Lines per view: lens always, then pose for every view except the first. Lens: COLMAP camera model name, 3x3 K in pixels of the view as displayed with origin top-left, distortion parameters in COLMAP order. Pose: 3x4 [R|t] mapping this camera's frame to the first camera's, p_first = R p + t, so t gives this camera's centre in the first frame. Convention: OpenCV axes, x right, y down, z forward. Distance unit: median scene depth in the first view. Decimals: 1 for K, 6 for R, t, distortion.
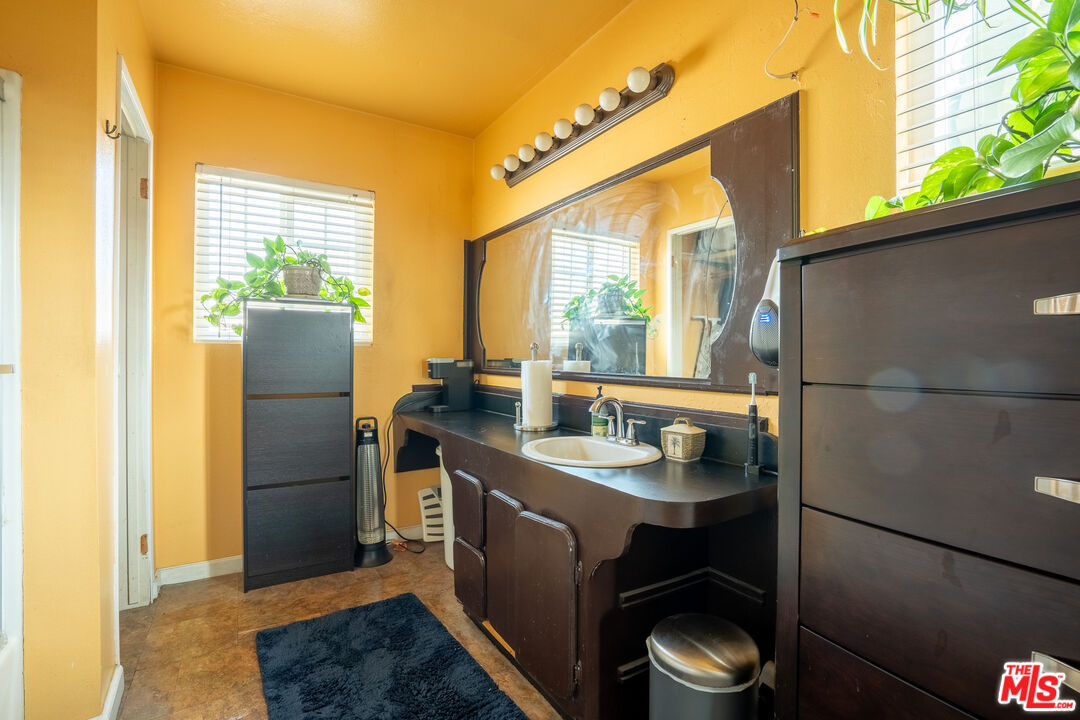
lens RADIAL K [[499.0, 0, 535.8], [0, 499.0, 361.5], [0, 0, 1]] dist [-0.049528, 0.017831]
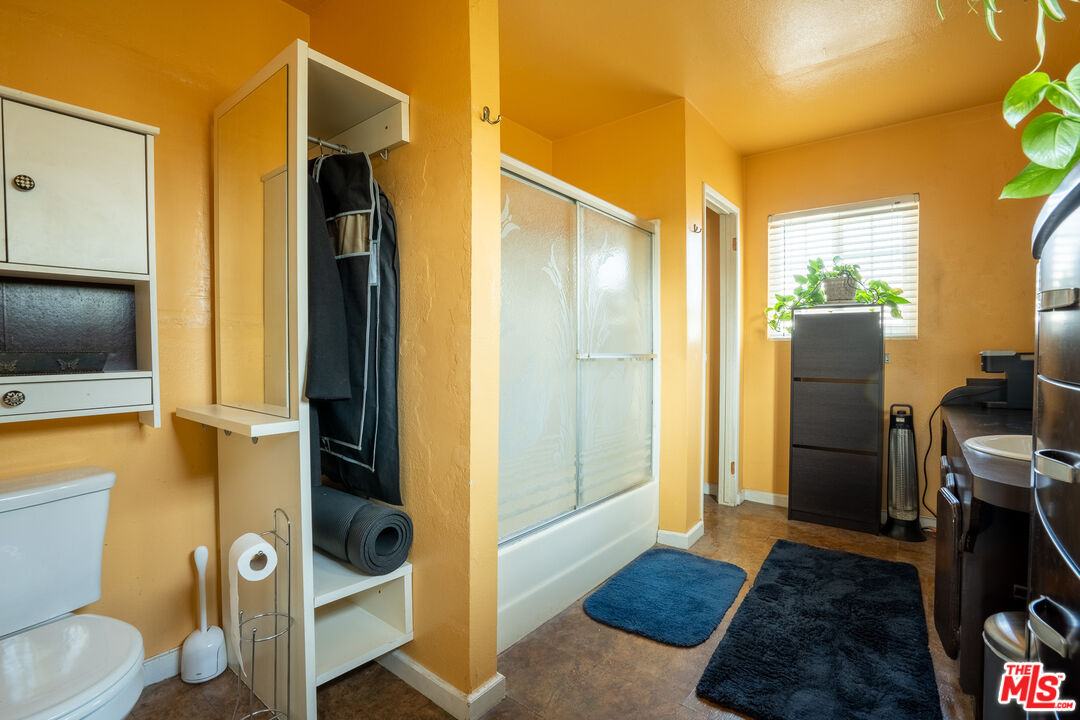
lens RADIAL K [[499.0, 0, 535.8], [0, 499.0, 361.5], [0, 0, 1]] dist [-0.049528, 0.017831]
pose [[0.344418, 0.017347, -0.938656, 0.440753], [-0.004568, 0.999848, 0.016802, 0.002867], [0.938805, -0.001499, 0.344445, -0.150784]]
